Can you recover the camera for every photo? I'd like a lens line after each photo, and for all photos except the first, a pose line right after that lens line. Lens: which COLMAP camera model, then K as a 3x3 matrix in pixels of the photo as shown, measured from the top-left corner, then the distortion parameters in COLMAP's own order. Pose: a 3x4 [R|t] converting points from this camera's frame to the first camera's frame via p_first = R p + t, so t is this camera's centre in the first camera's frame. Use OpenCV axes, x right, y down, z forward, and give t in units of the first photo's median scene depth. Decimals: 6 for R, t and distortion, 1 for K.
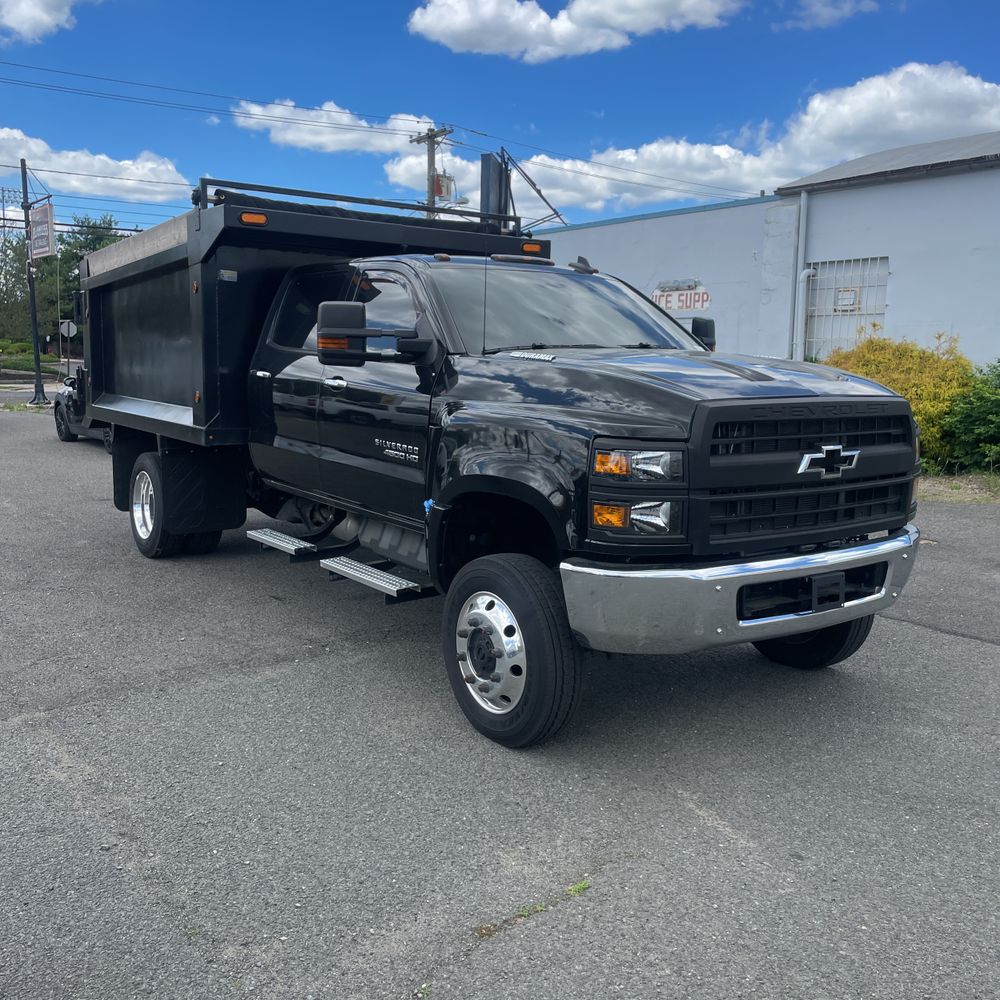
lens RADIAL K [[1008.6, 0, 507.0], [0, 1008.6, 490.6], [0, 0, 1]] dist [0.085677, -0.115076]
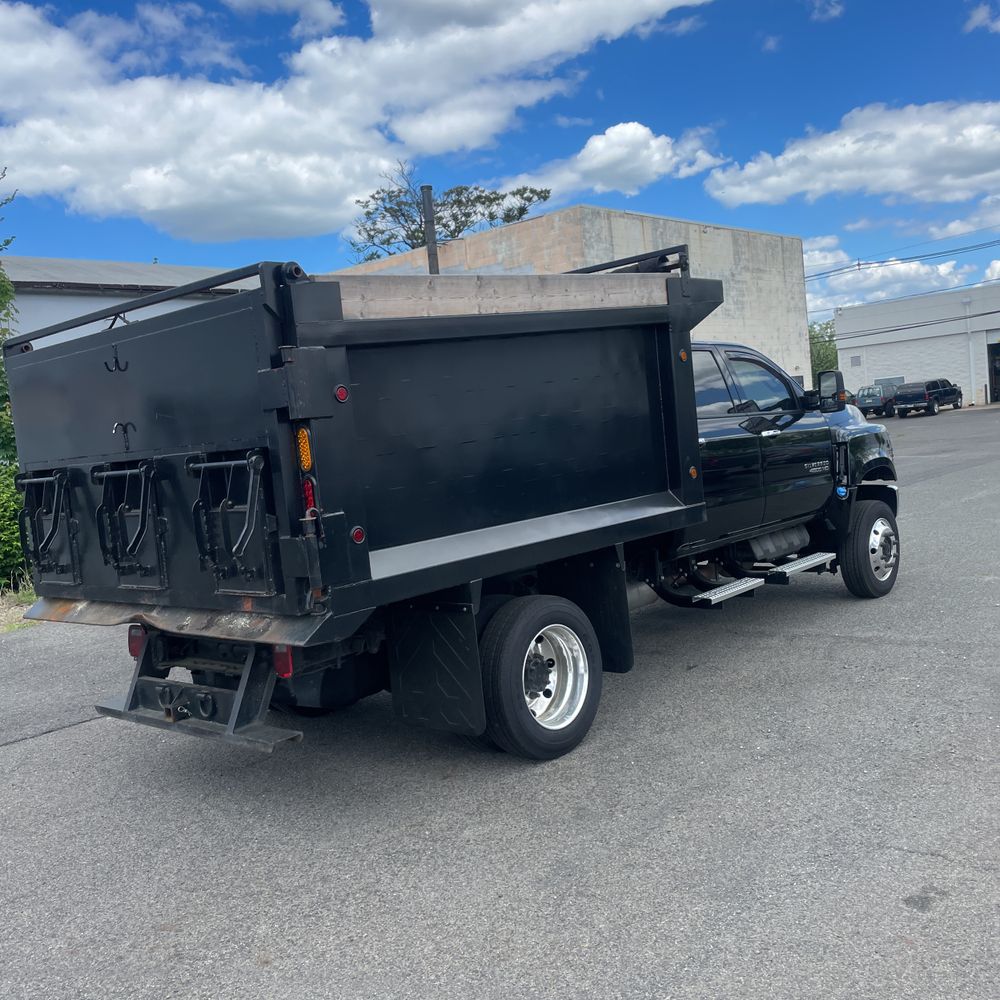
lens RADIAL K [[1018.1, 0, 499.6], [0, 1018.1, 501.0], [0, 0, 1]] dist [0.082469, -0.101007]
pose [[-0.211287, -0.066082, 0.975188, -1.577318], [0.226484, 0.967248, 0.114614, -0.286332], [-0.950822, 0.245081, -0.189401, 1.816451]]
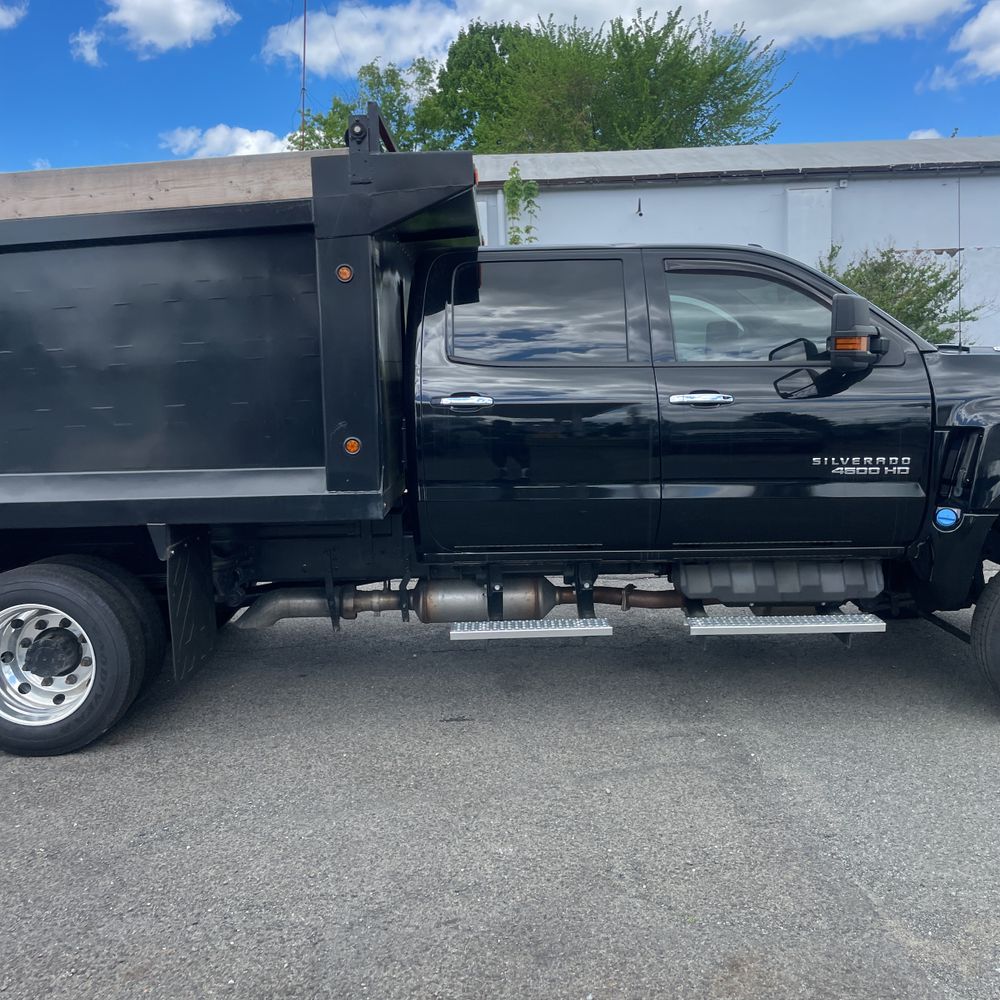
lens RADIAL K [[1020.4, 0, 499.6], [0, 1020.4, 491.2], [0, 0, 1]] dist [0.106253, -0.172347]
pose [[0.589771, -0.126241, 0.797643, -1.029939], [0.145897, 0.988110, 0.048511, -0.109788], [-0.794283, 0.087763, 0.601176, 0.735069]]
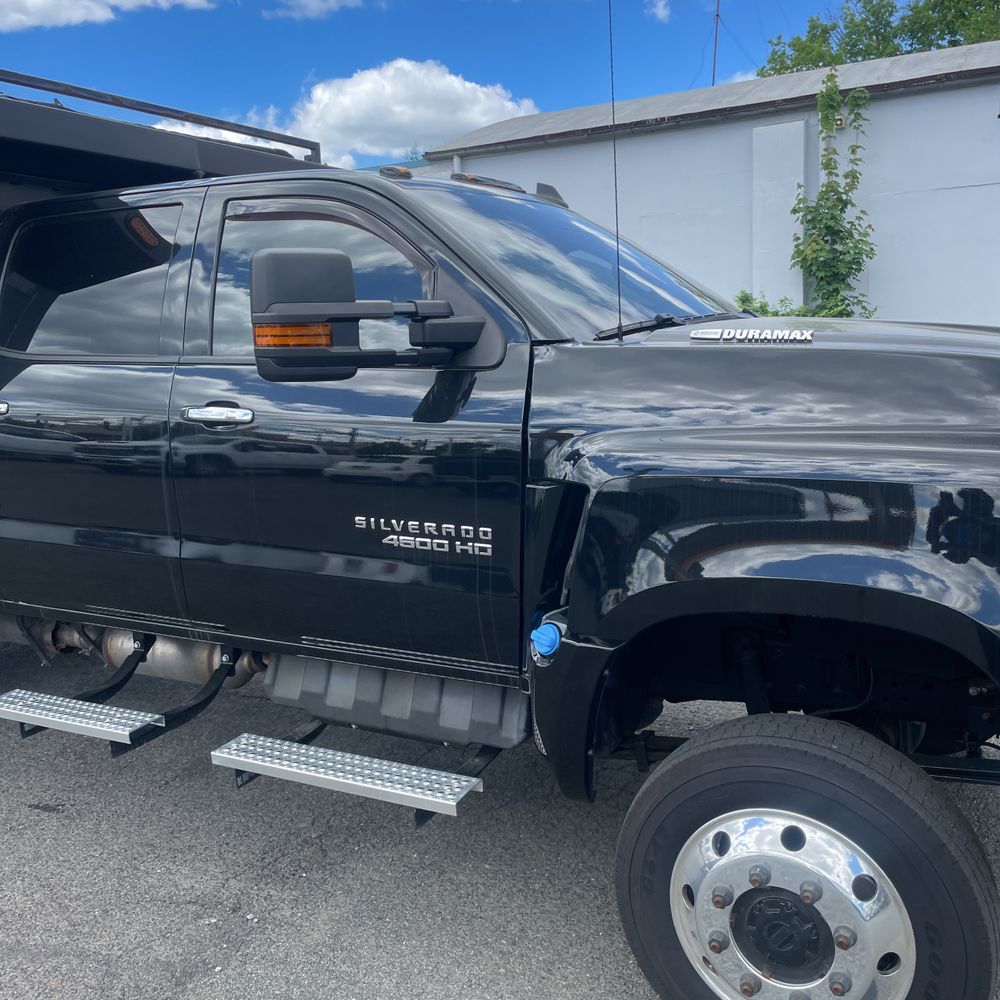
lens RADIAL K [[1008.6, 0, 507.0], [0, 1008.6, 490.6], [0, 0, 1]] dist [0.085677, -0.115076]
pose [[0.901233, -0.118759, 0.416743, -0.291037], [0.113626, 0.992827, 0.037203, -0.079325], [-0.418172, 0.013824, 0.908263, 0.524741]]
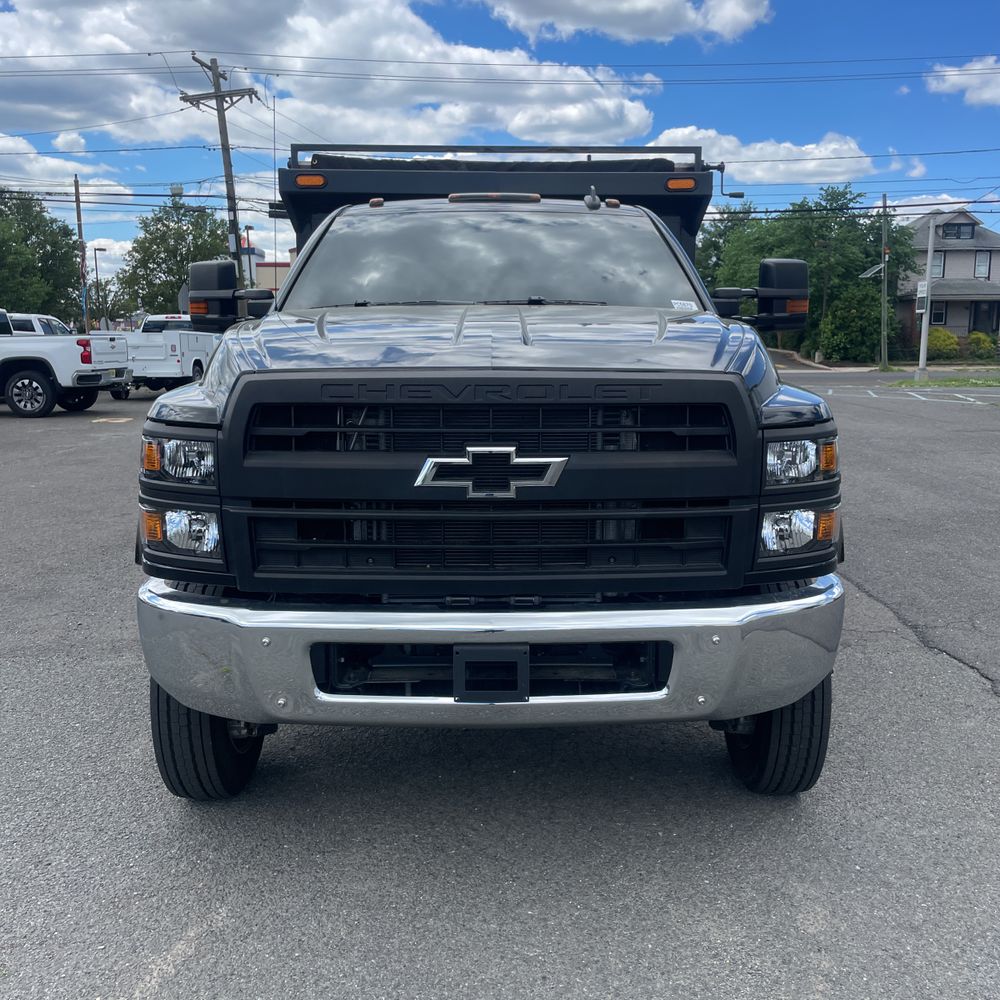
lens RADIAL K [[1016.9, 0, 522.1], [0, 1016.9, 500.5], [0, 0, 1]] dist [0.074561, -0.092866]
pose [[0.818860, 0.078313, -0.568625, 0.589730], [-0.063615, 0.996928, 0.045691, -0.034600], [0.570457, -0.001241, 0.821327, 0.411604]]
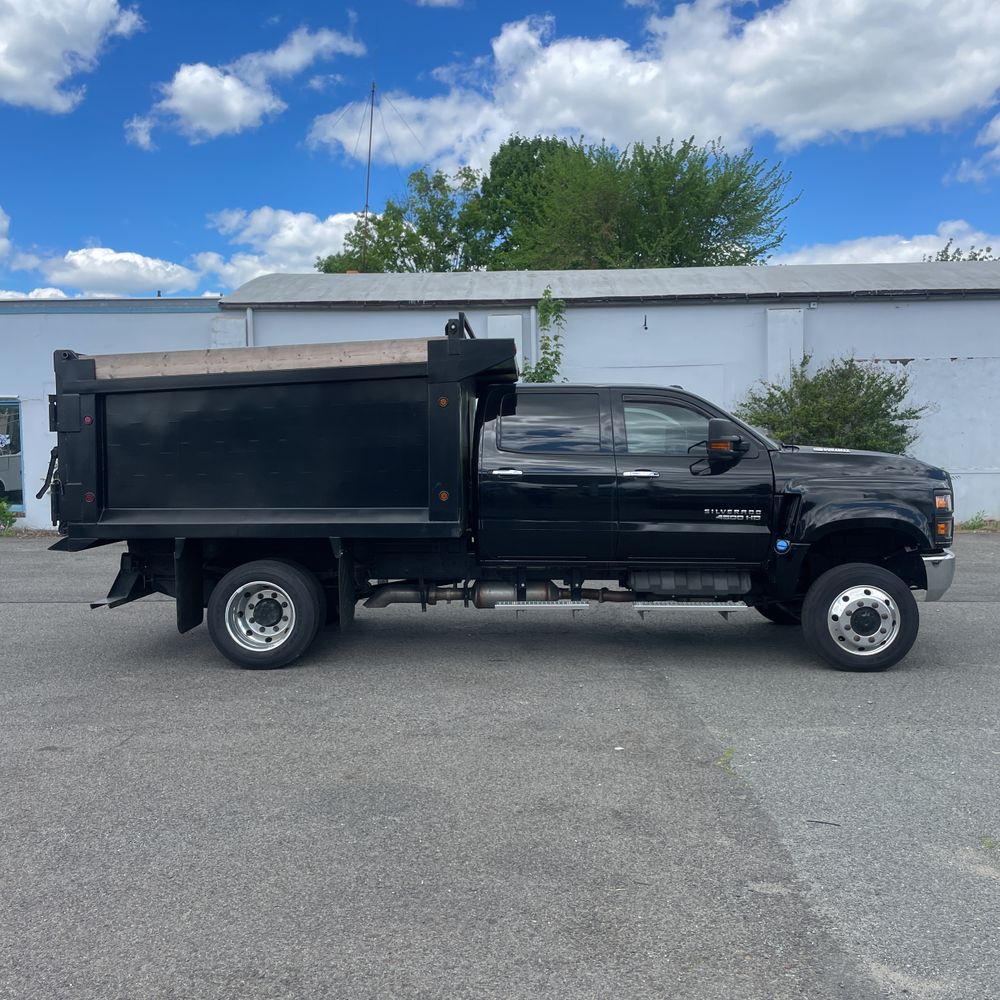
lens RADIAL K [[1017.2, 0, 502.3], [0, 1017.2, 490.2], [0, 0, 1]] dist [0.099983, -0.098812]
pose [[0.612658, -0.053633, 0.788527, -1.571756], [0.124598, 0.991773, -0.029351, -0.076373], [-0.780465, 0.116231, 0.614300, 0.331284]]
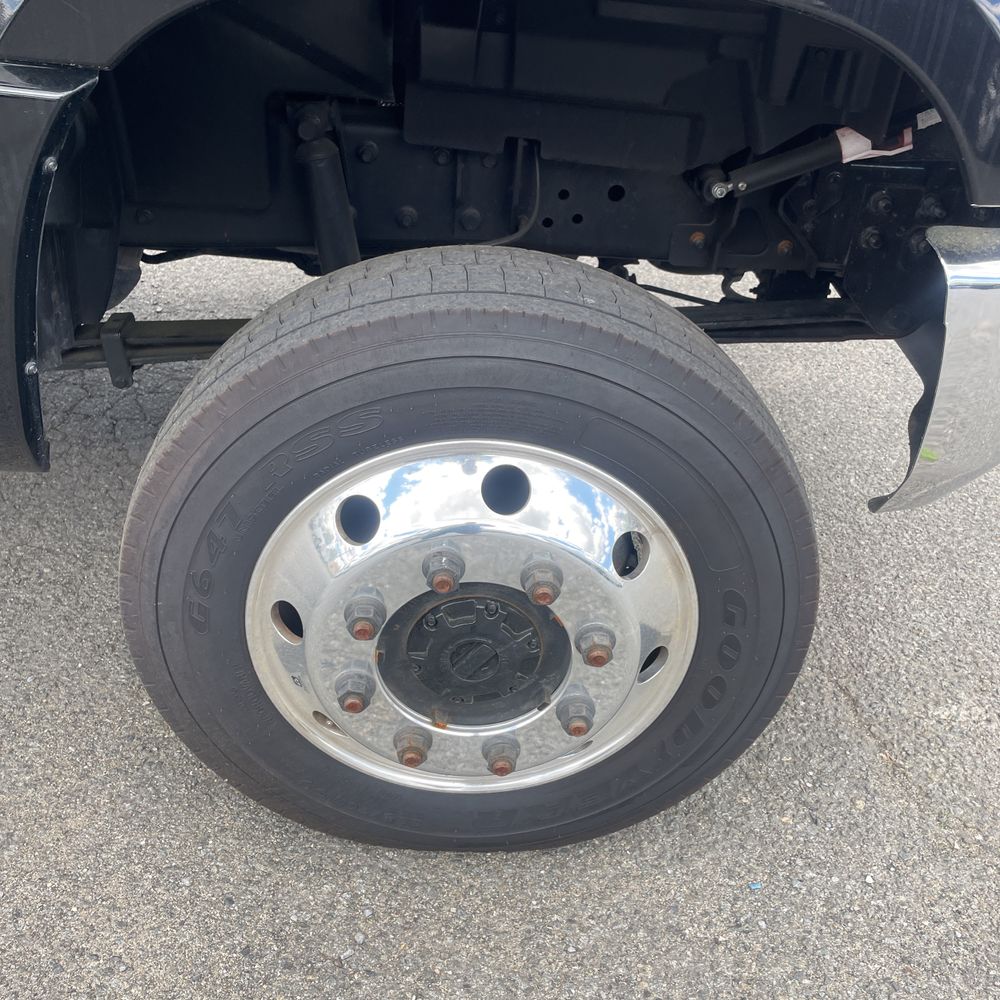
lens RADIAL K [[1020.4, 0, 499.6], [0, 1020.4, 491.2], [0, 0, 1]] dist [0.106253, -0.172347]
pose [[0.557021, -0.407122, 0.723864, -0.174647], [0.041775, 0.884234, 0.465172, -0.002348], [-0.829447, -0.228872, 0.509545, 0.763679]]
